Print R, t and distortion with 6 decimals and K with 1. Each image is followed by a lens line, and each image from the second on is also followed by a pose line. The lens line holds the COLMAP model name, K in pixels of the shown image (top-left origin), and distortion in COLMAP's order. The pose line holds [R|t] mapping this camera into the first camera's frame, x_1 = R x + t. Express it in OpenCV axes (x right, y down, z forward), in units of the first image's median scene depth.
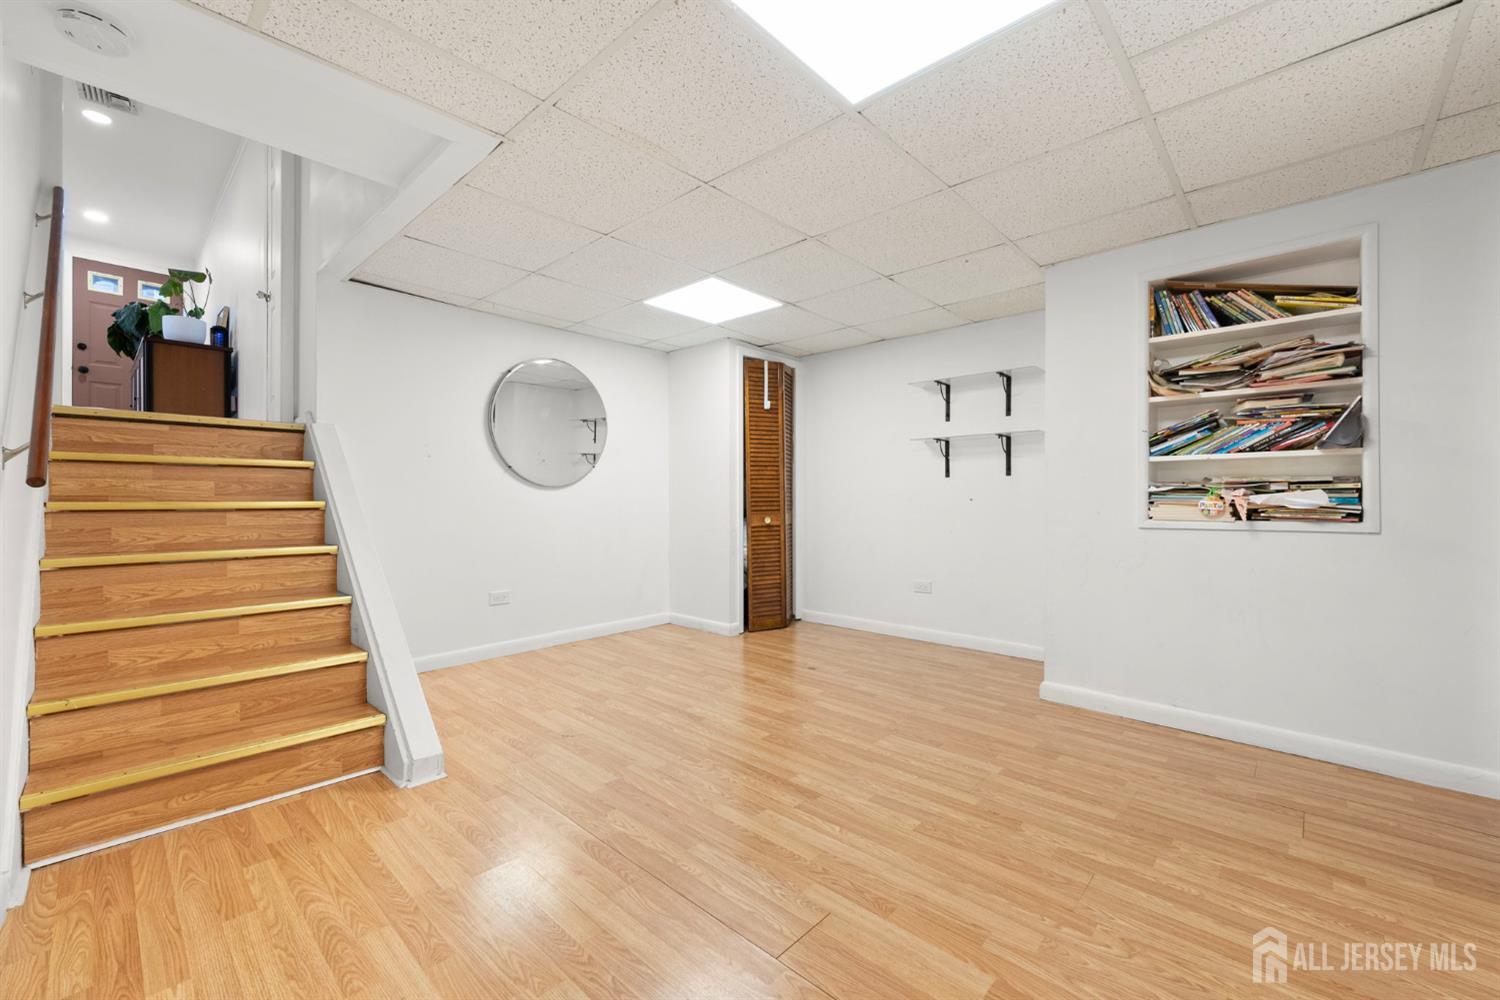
lens RADIAL K [[613.1, 0, 749.3], [0, 613.1, 492.1], [0, 0, 1]] dist [-0.001267, 0.000266]
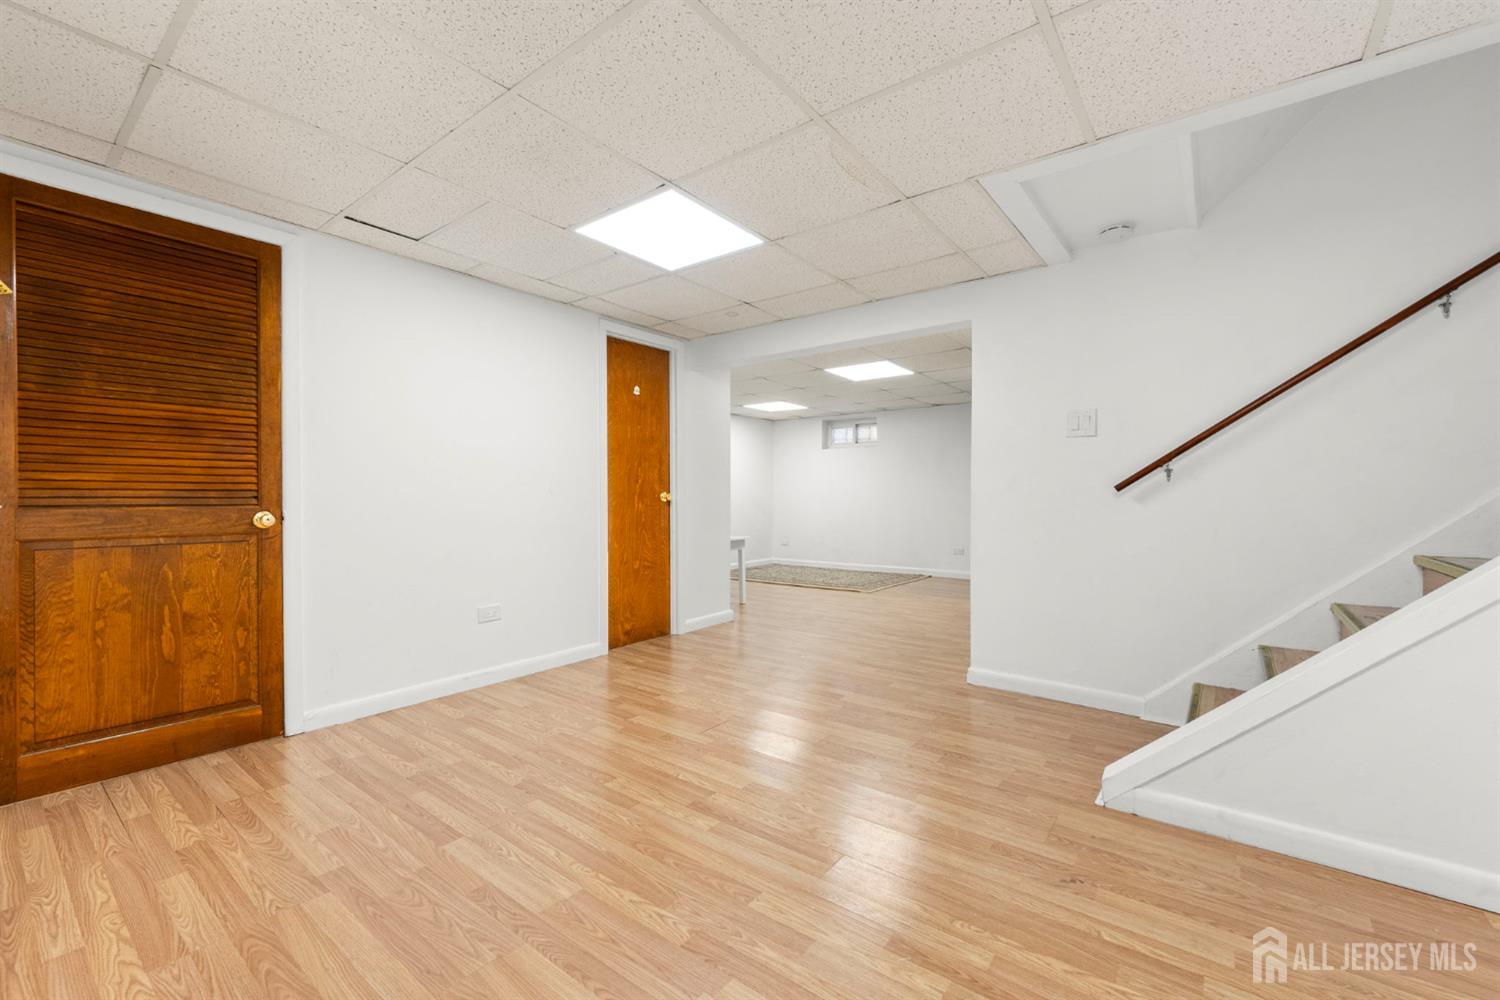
lens RADIAL K [[613.1, 0, 745.9], [0, 613.1, 494.8], [0, 0, 1]] dist [-0.001267, 0.000266]
pose [[-0.996193, 0.000415, -0.087171, 0.109853], [0.001266, 0.999952, -0.009706, 0.015220], [0.087163, -0.009779, -0.996146, 1.998166]]
